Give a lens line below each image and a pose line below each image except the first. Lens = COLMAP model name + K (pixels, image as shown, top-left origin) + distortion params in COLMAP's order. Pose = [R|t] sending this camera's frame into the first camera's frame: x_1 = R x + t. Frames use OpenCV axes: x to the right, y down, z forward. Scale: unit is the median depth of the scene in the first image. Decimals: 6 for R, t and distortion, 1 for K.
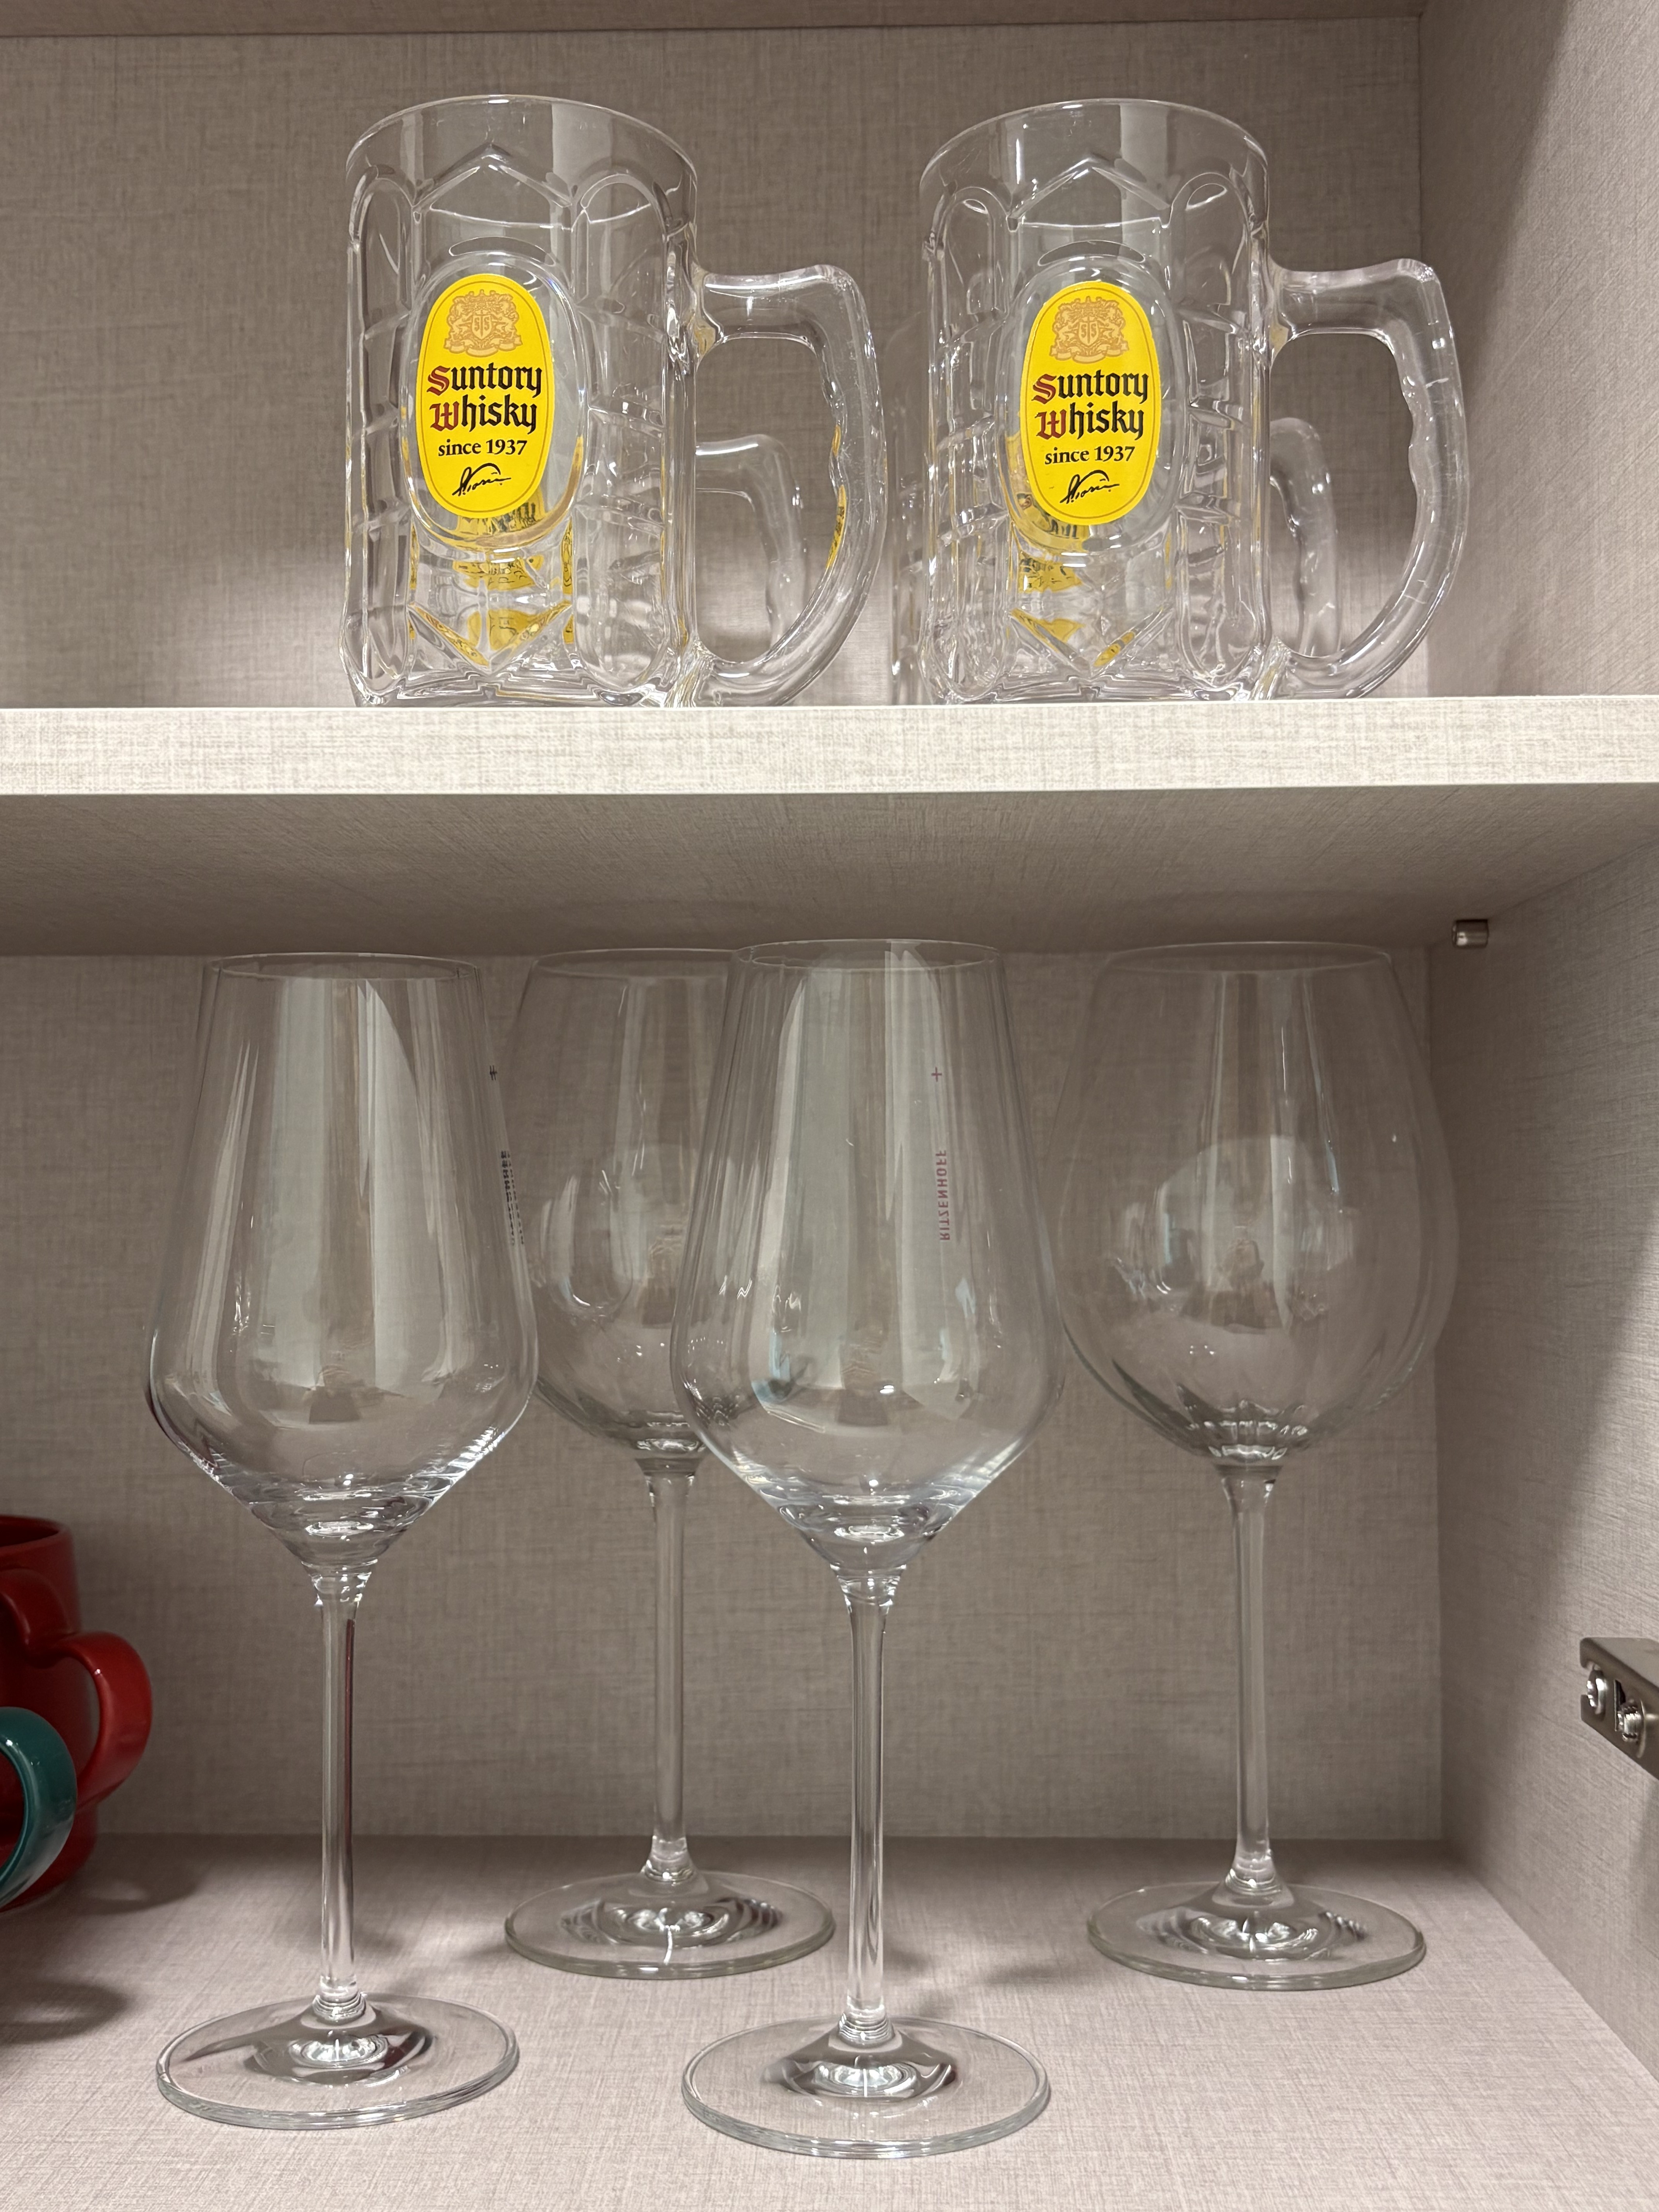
lens RADIAL K [[2737.8, 0, 829.5], [0, 2737.8, 1106.0], [0, 0, 1]] dist [0.319682, -0.789267]
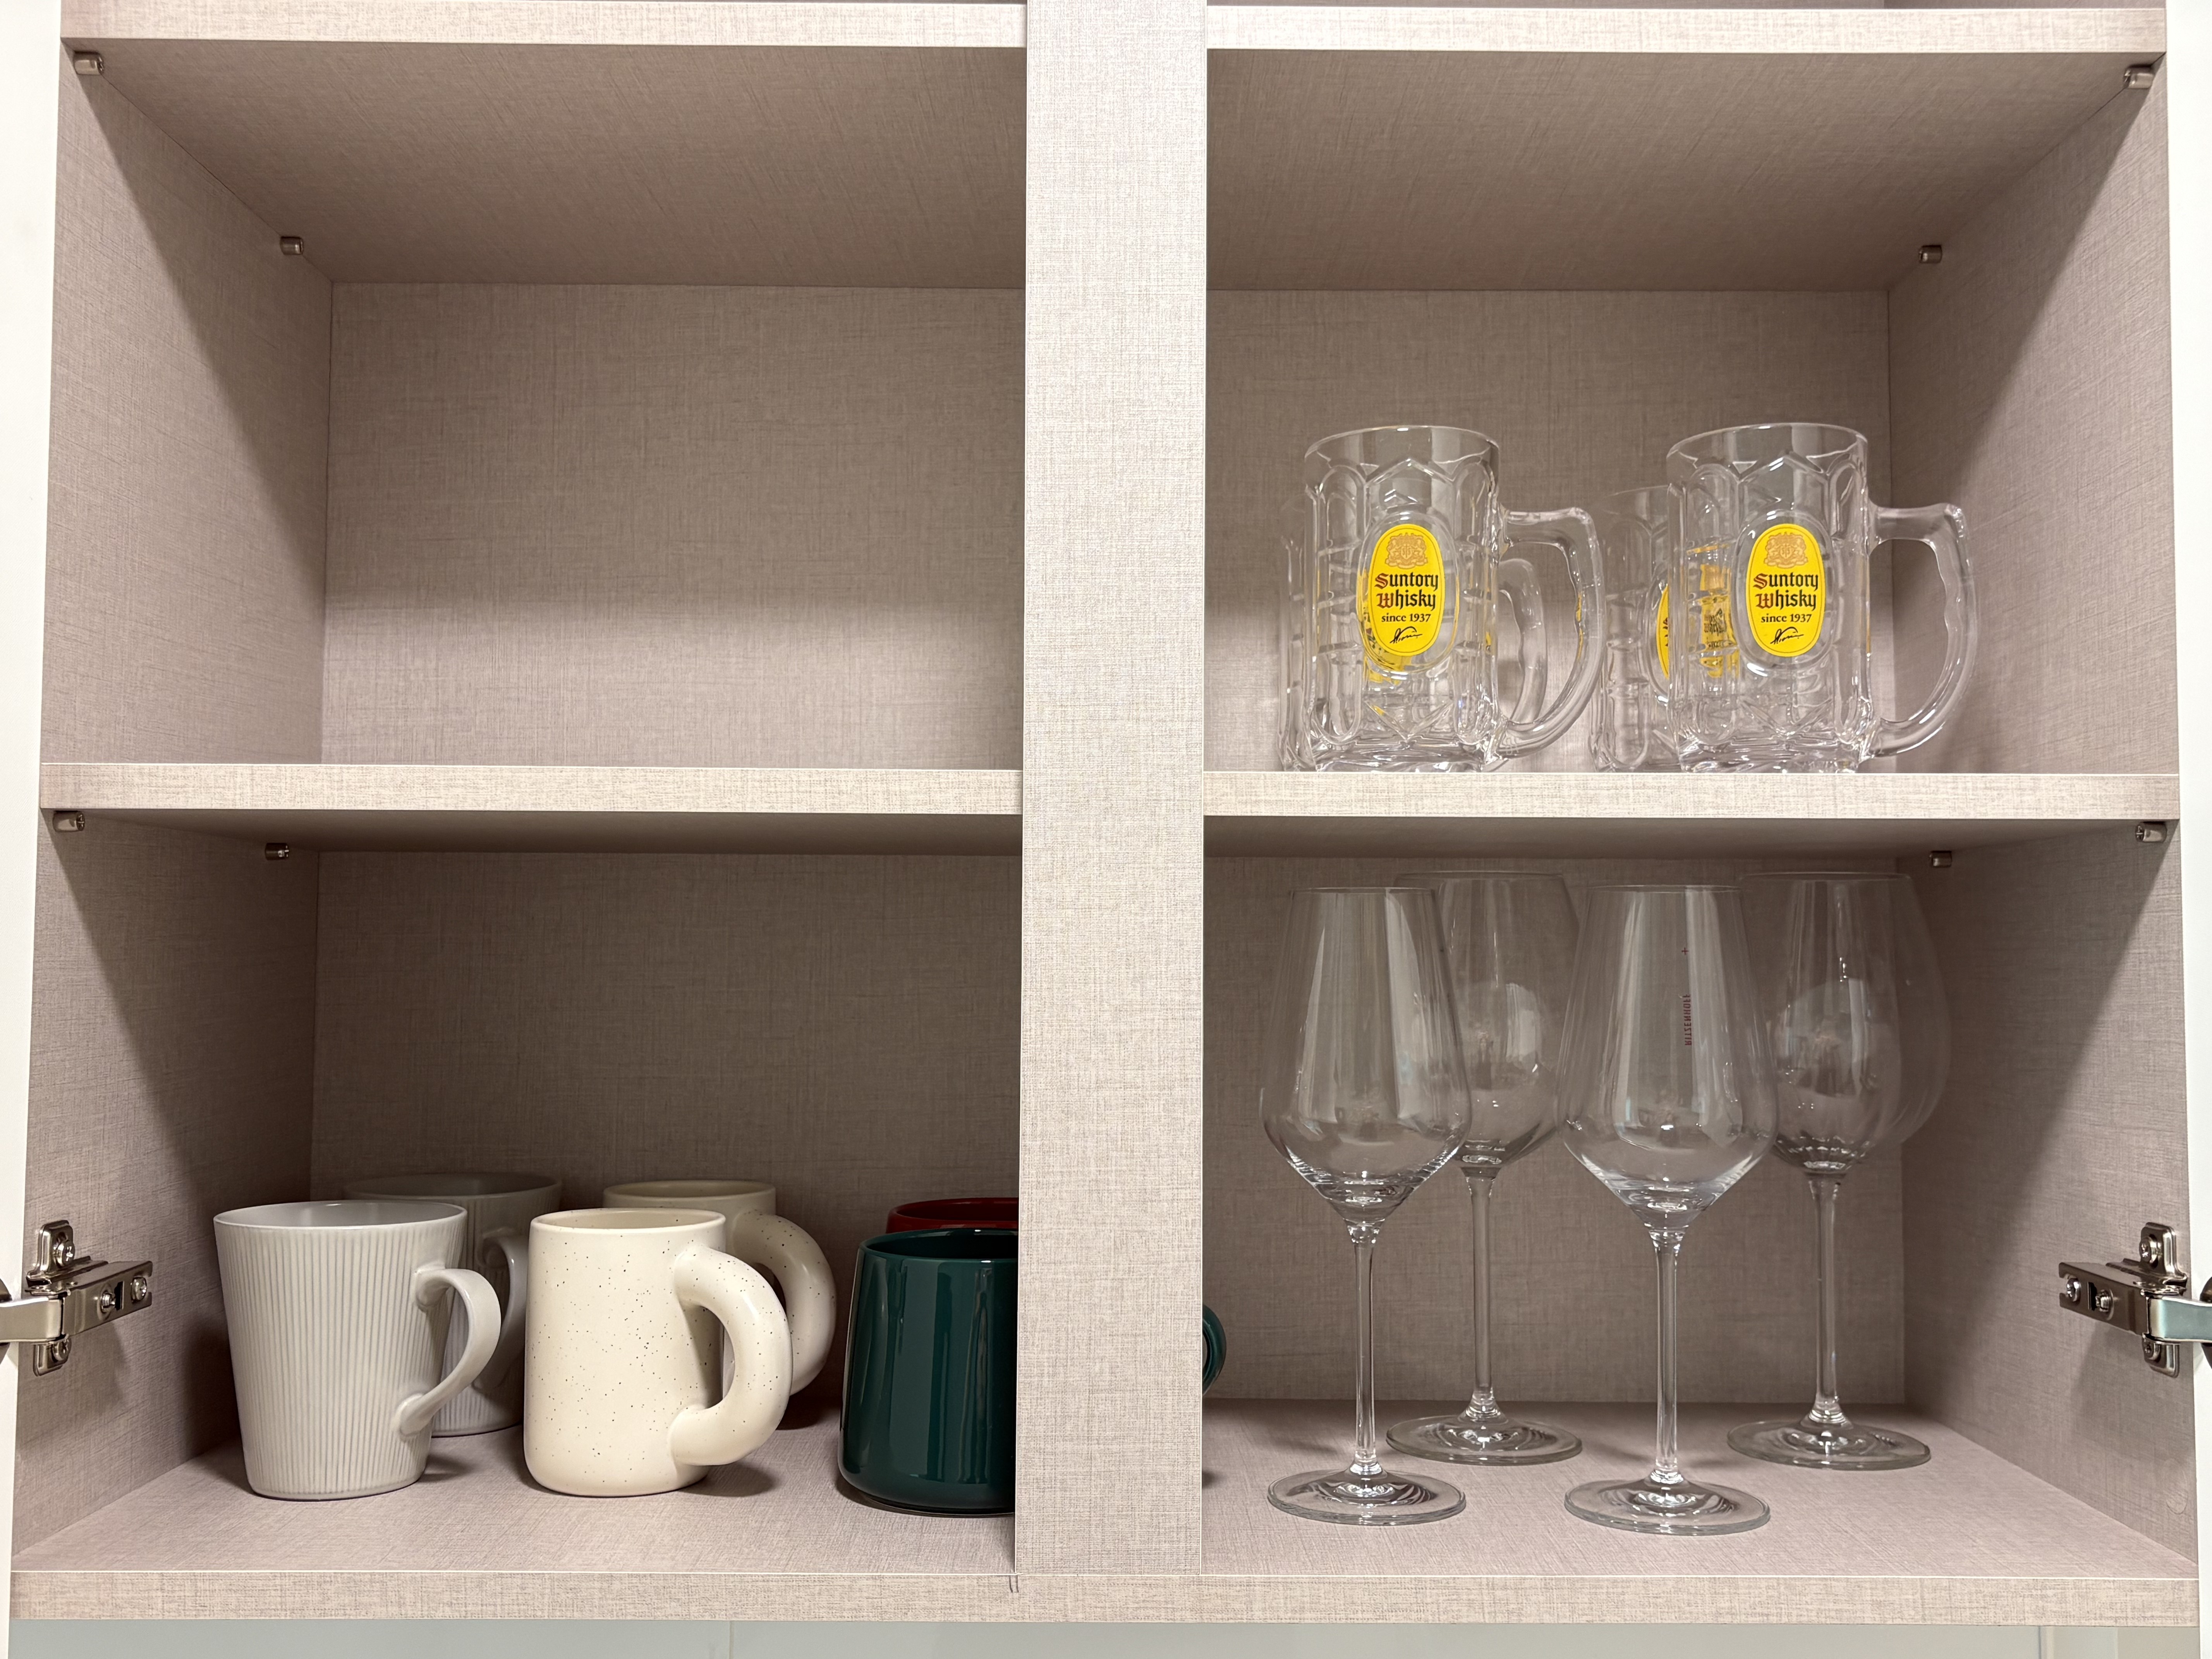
lens RADIAL K [[2737.8, 0, 1106.0], [0, 2737.8, 829.5], [0, 0, 1]] dist [0.319682, -0.789267]
pose [[0.997178, 0.008649, 0.074576, -0.428592], [-0.008363, 0.999956, -0.004157, -0.072639], [-0.074609, 0.003522, 0.997207, -0.697389]]
